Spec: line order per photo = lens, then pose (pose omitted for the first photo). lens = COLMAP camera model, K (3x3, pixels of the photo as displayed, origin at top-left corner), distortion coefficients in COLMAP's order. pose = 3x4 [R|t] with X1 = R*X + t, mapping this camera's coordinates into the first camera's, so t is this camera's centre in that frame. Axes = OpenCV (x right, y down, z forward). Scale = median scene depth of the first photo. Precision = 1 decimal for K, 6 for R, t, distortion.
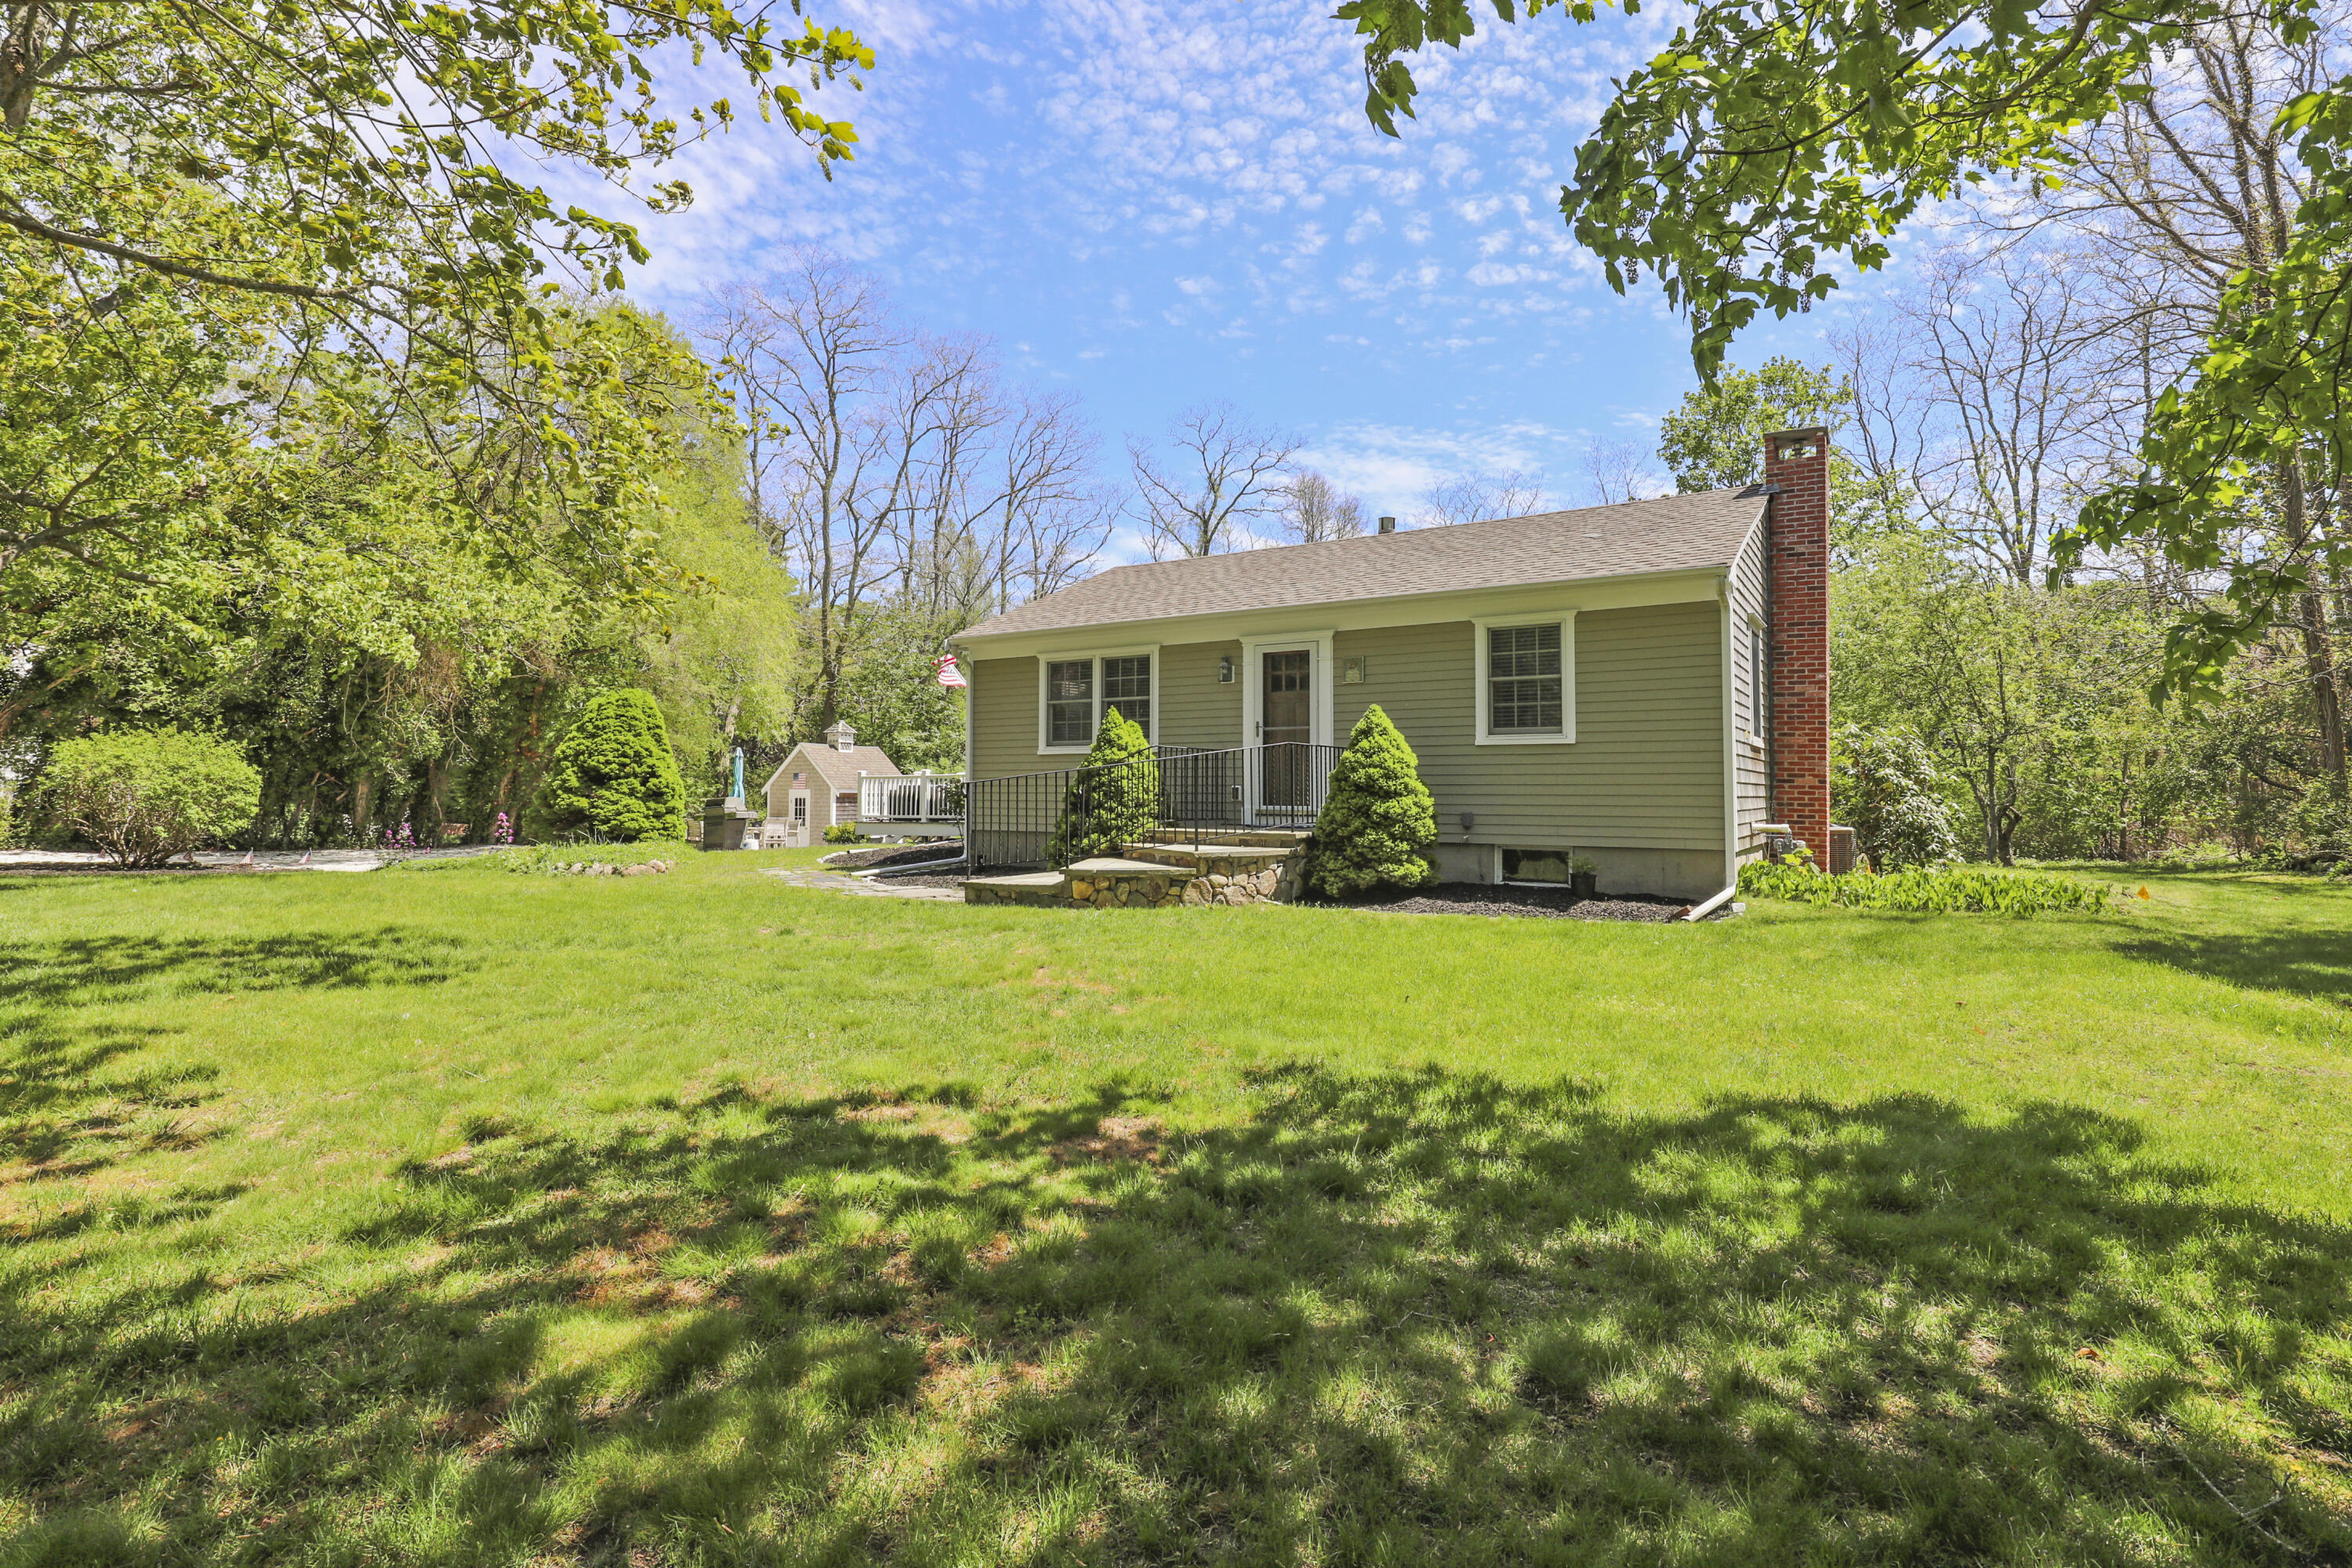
lens RADIAL K [[1119.1, 0, 1176.0], [0, 1119.1, 784.0], [0, 0, 1]] dist [-0.000915, -0.000033]
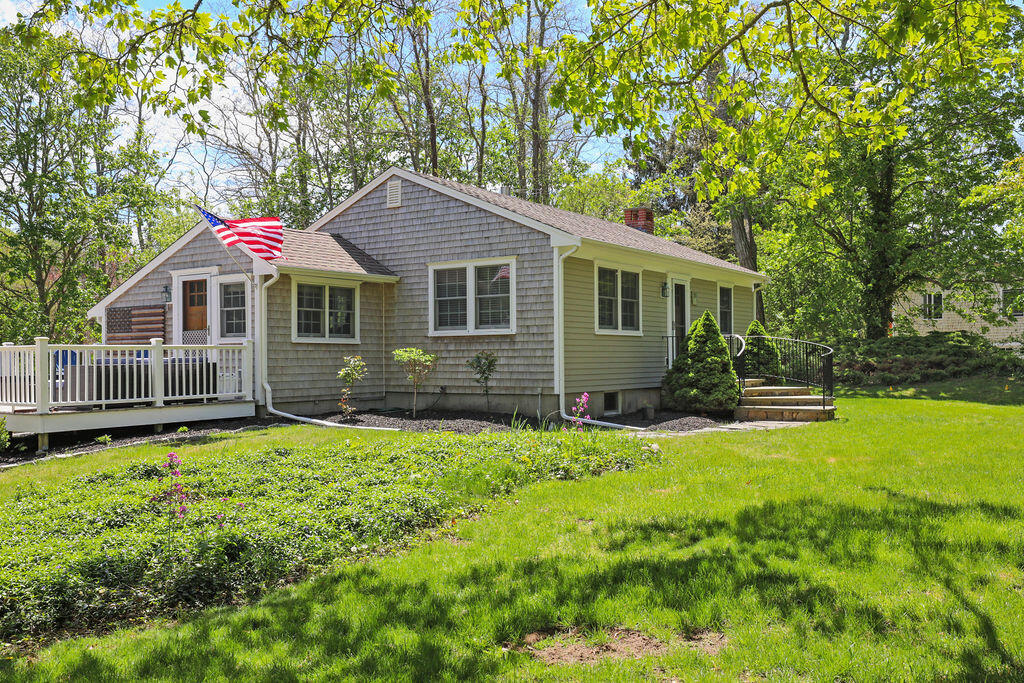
lens RADIAL K [[922.7, 0, 512.0], [0, 922.7, 341.5], [0, 0, 1]] dist [0.000962, -0.002493]
pose [[0.029035, 0.018487, 0.999407, -1.633322], [0.003448, 0.999821, -0.018595, 0.003813], [-0.999572, 0.003986, 0.028966, 1.410779]]
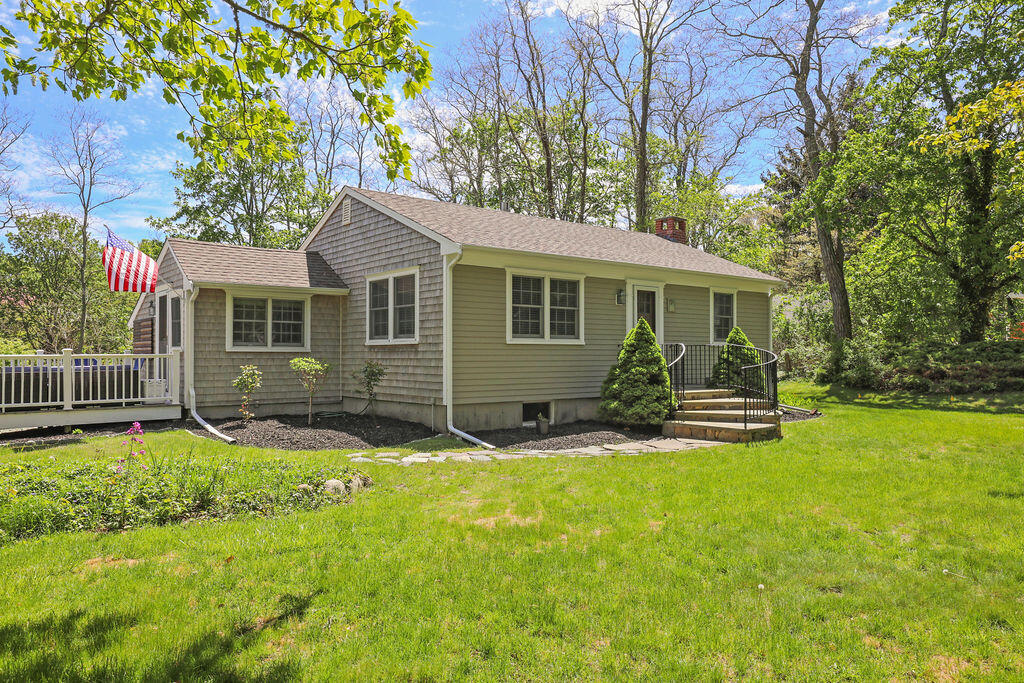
lens RADIAL K [[724.3, 0, 512.0], [0, 724.3, 341.5], [0, 0, 1]] dist [0.004570, 0.004335]
pose [[0.323325, 0.018720, 0.946103, -1.229327], [-0.002218, 0.999817, -0.019025, -0.016215], [-0.946285, 0.004053, 0.323307, 0.949656]]
